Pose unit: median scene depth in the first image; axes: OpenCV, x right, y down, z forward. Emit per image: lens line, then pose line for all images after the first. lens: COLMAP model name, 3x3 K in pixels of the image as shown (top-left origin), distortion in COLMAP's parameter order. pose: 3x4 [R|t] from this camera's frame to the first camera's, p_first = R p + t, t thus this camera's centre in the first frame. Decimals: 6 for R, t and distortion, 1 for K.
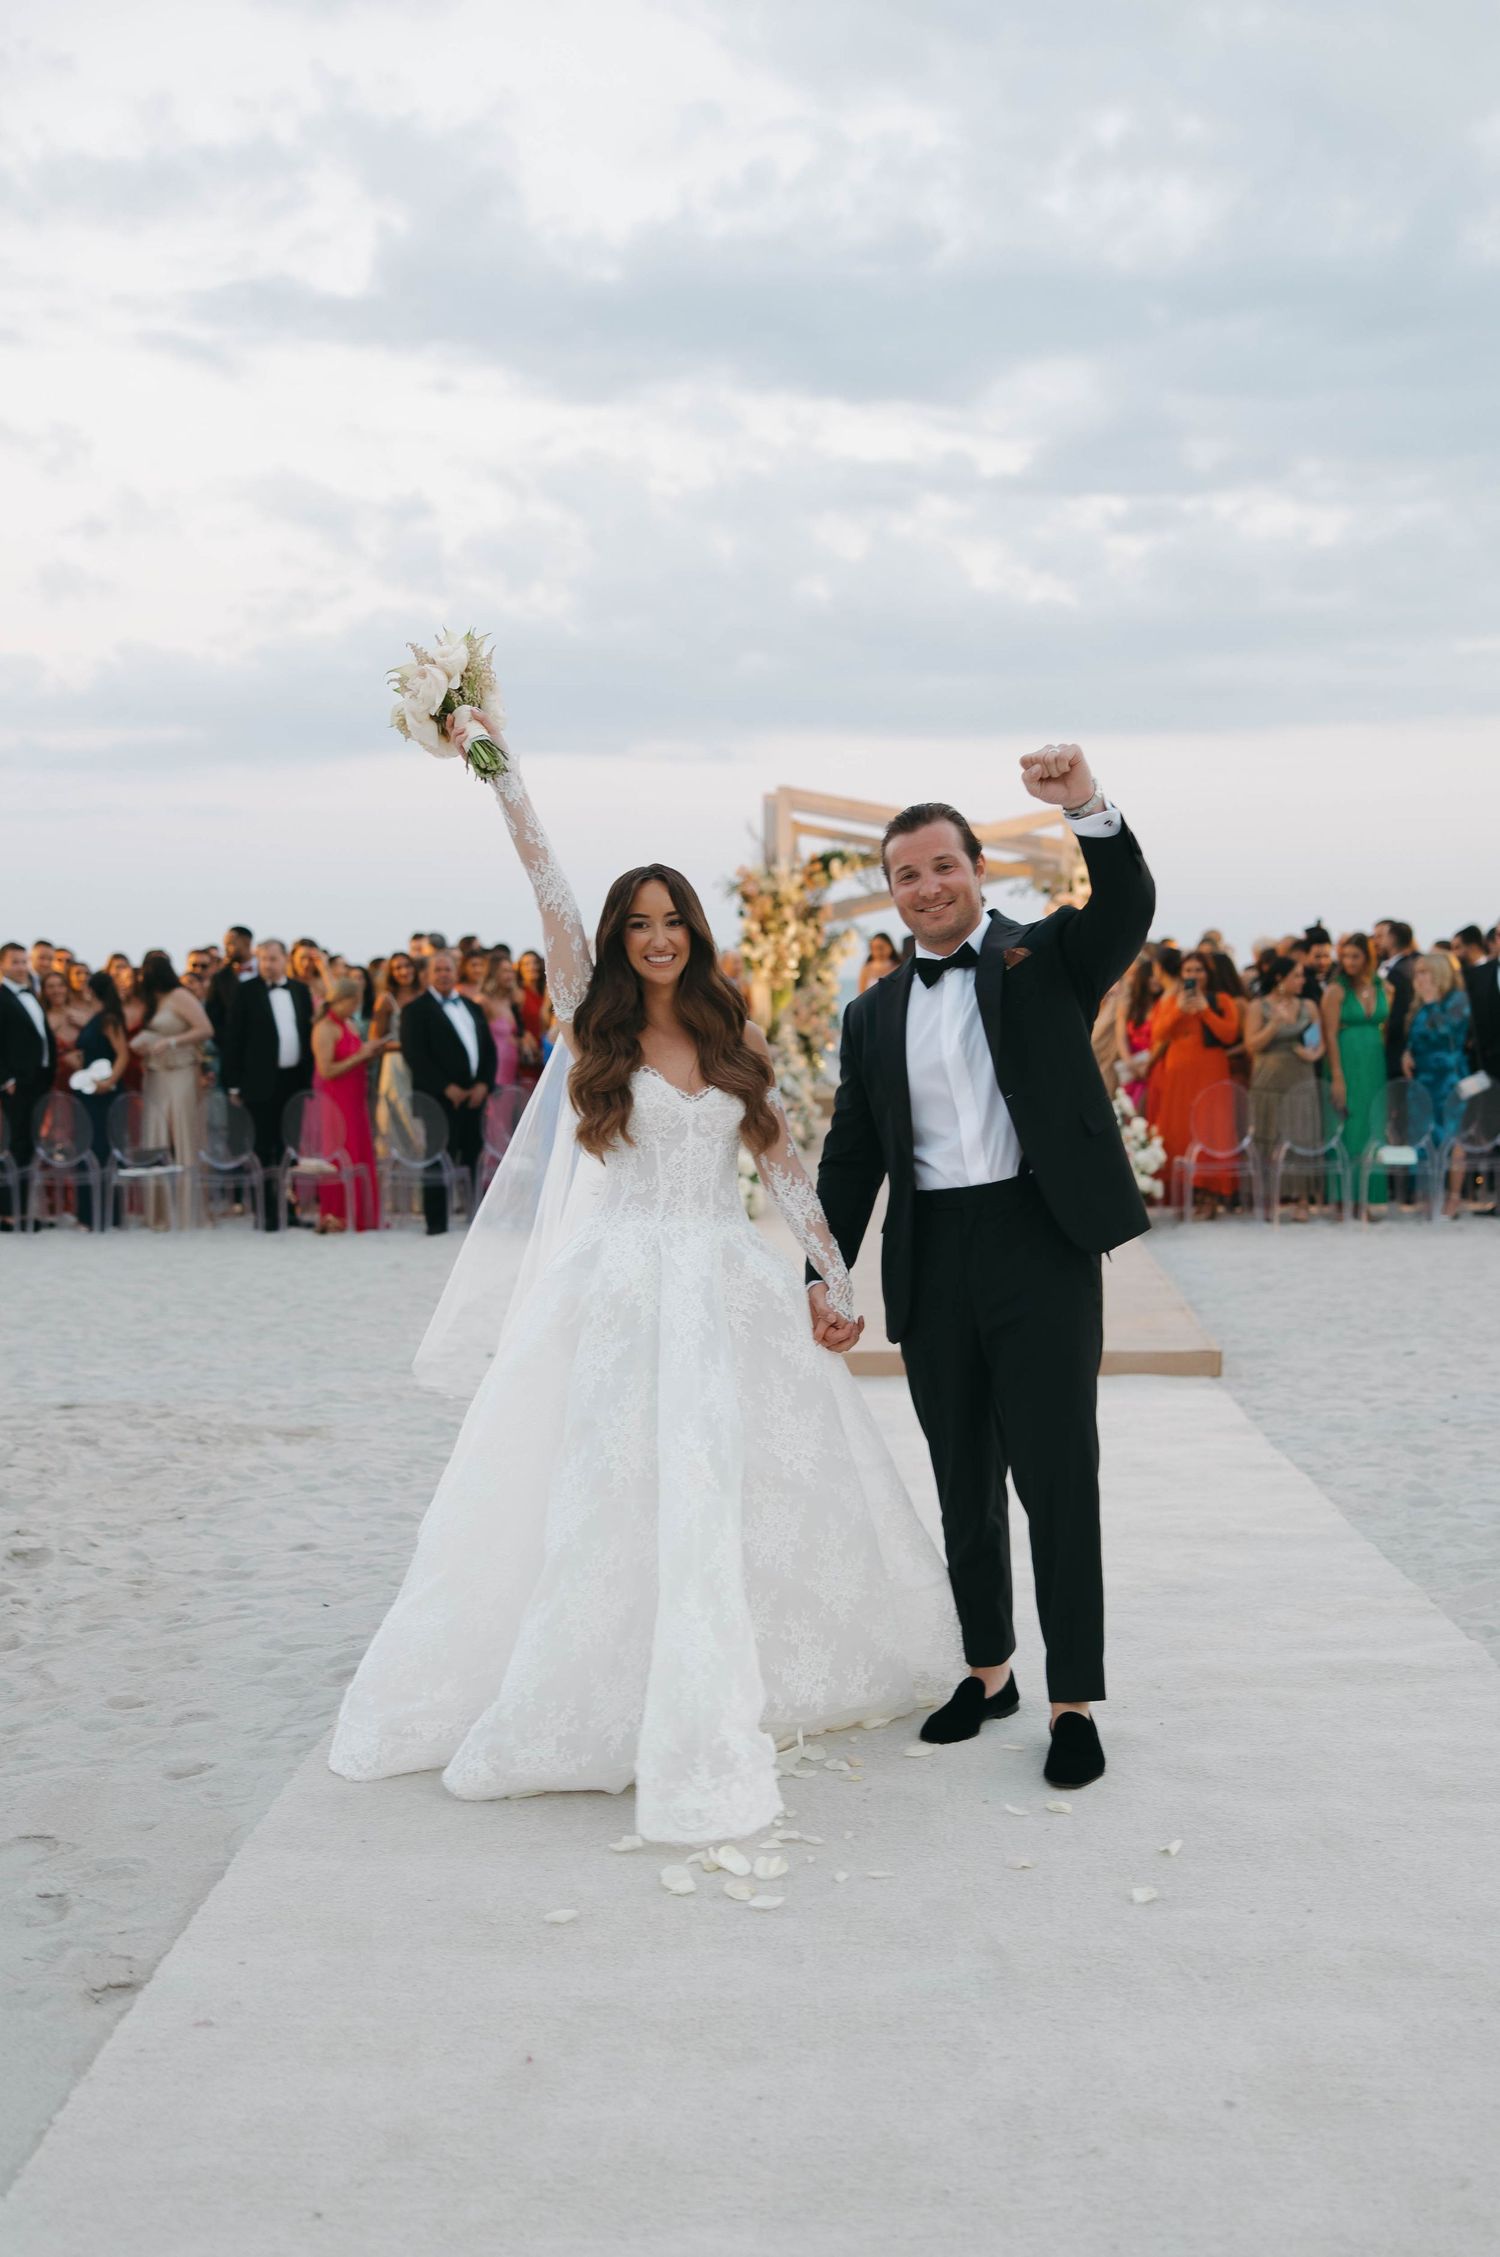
lens RADIAL K [[2342.1, 0, 761.9], [0, 2342.1, 1147.9], [0, 0, 1]] dist [-0.007499, 0.004335]
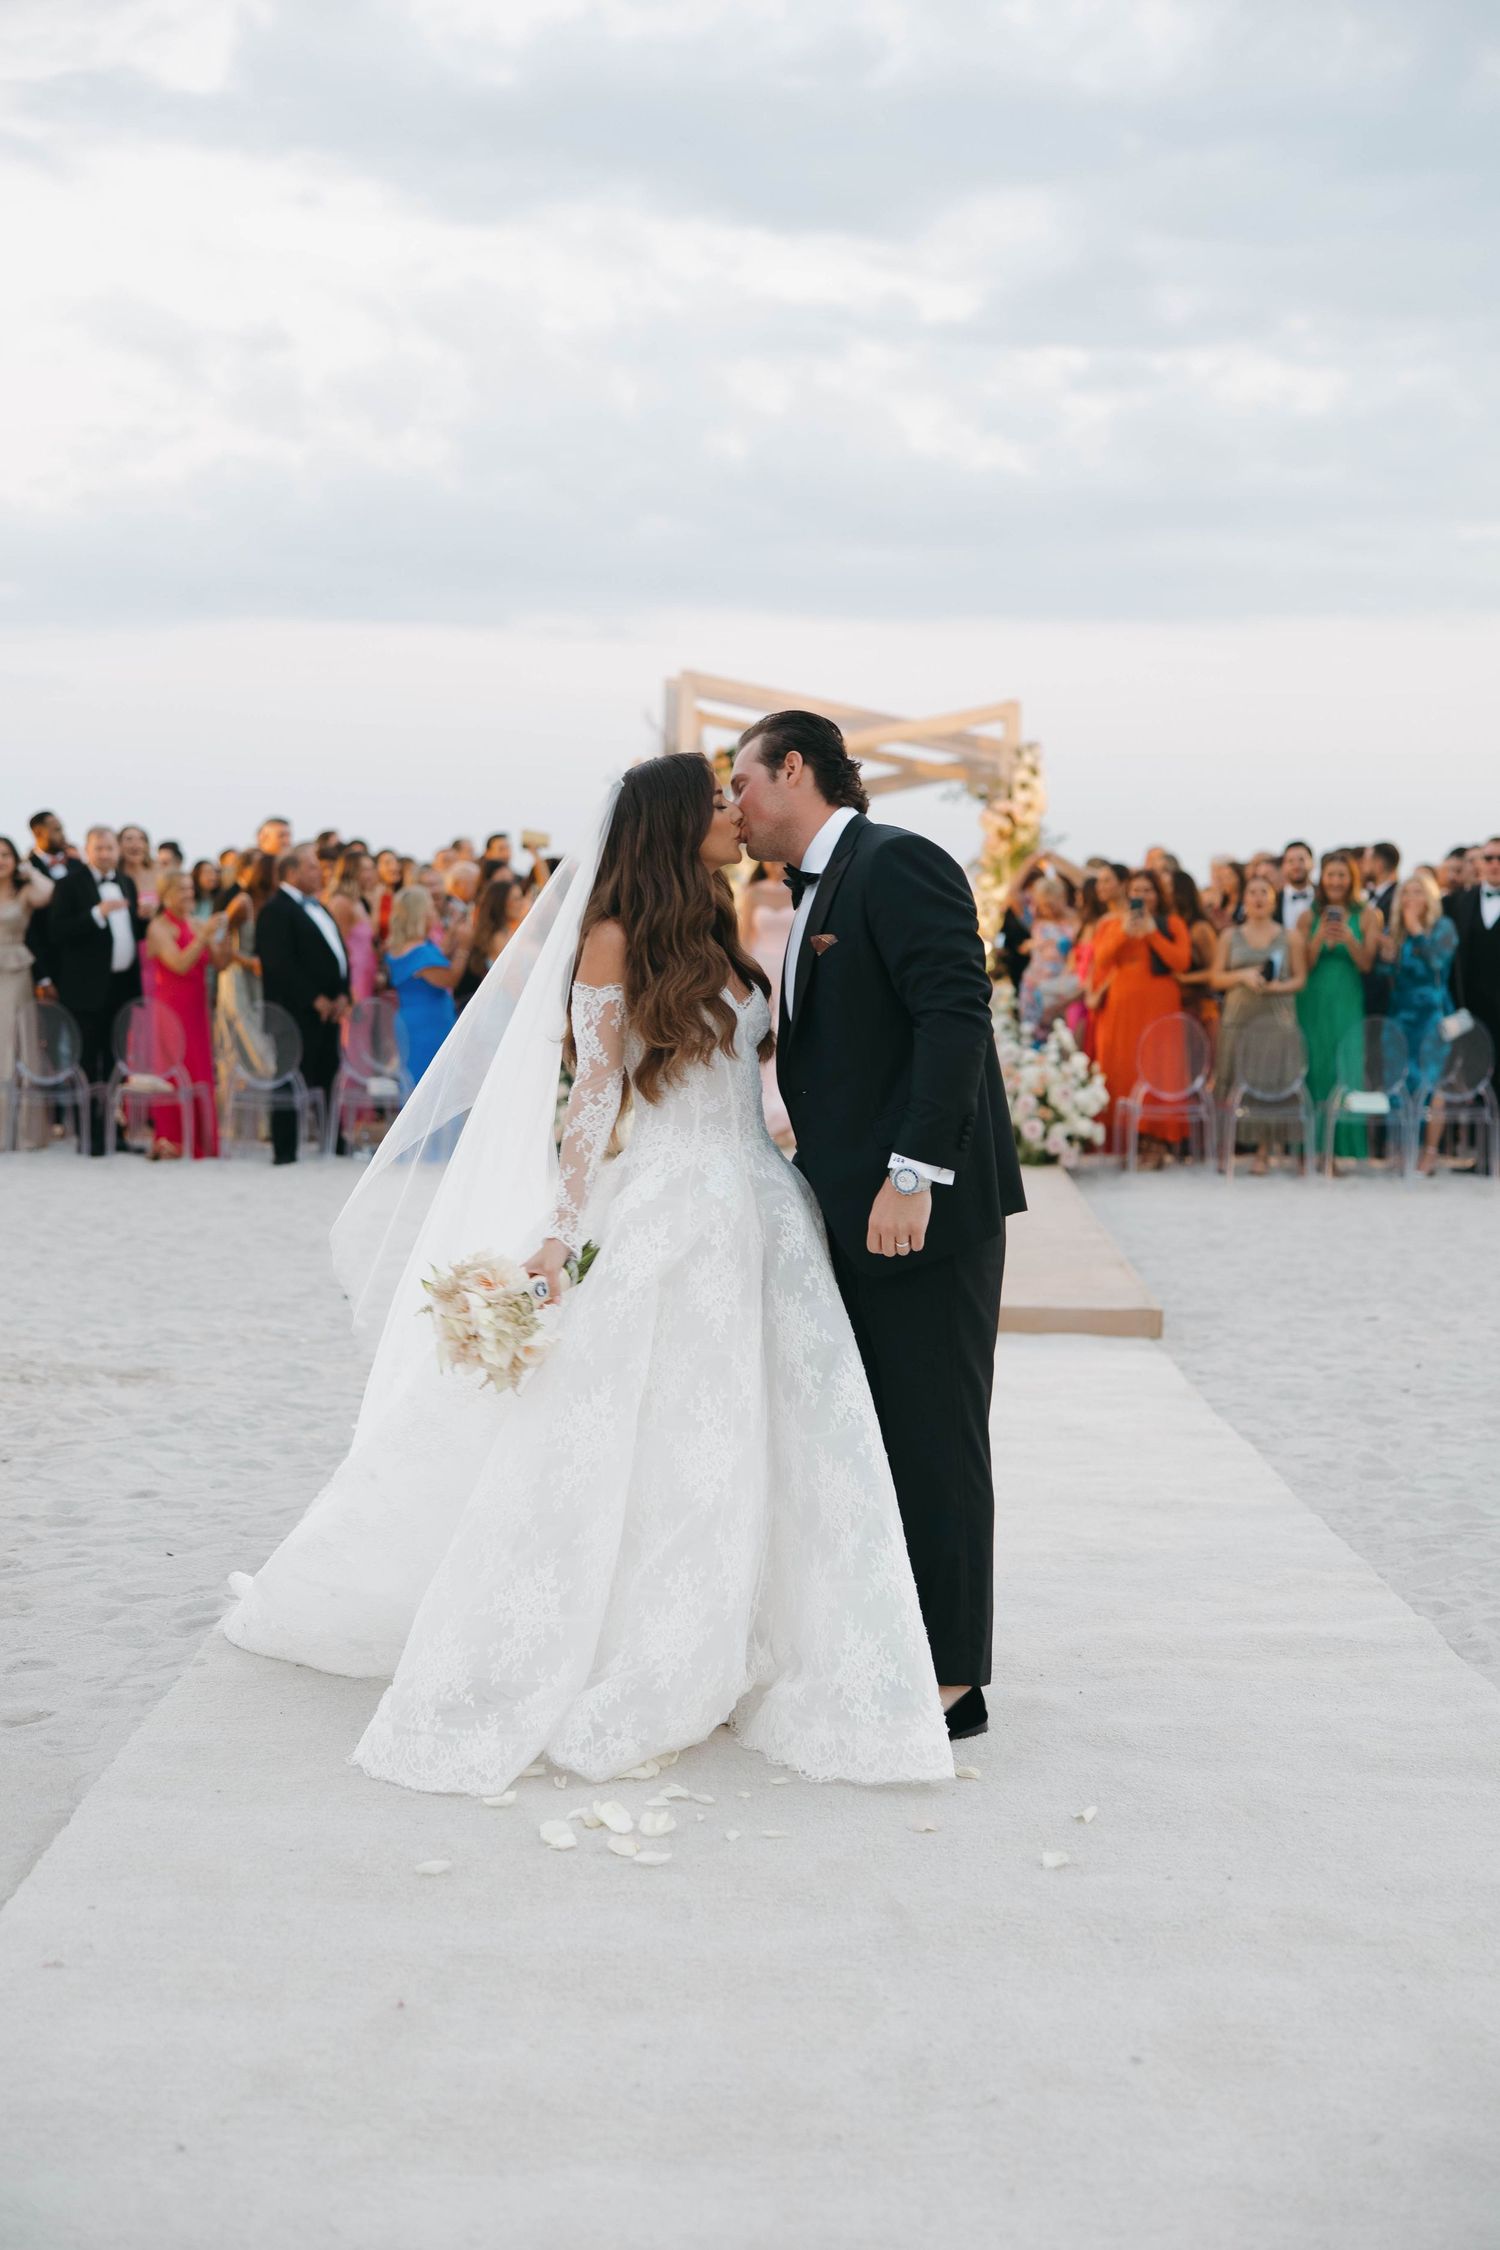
lens RADIAL K [[3181.8, 0, 608.7], [0, 3181.8, 1119.8], [0, 0, 1]] dist [0.012673, 0.037282]
pose [[0.999598, 0.028250, 0.002392, -0.021154], [-0.028223, 0.999544, -0.010716, 0.031613], [-0.002694, 0.010644, 0.999940, -0.219108]]
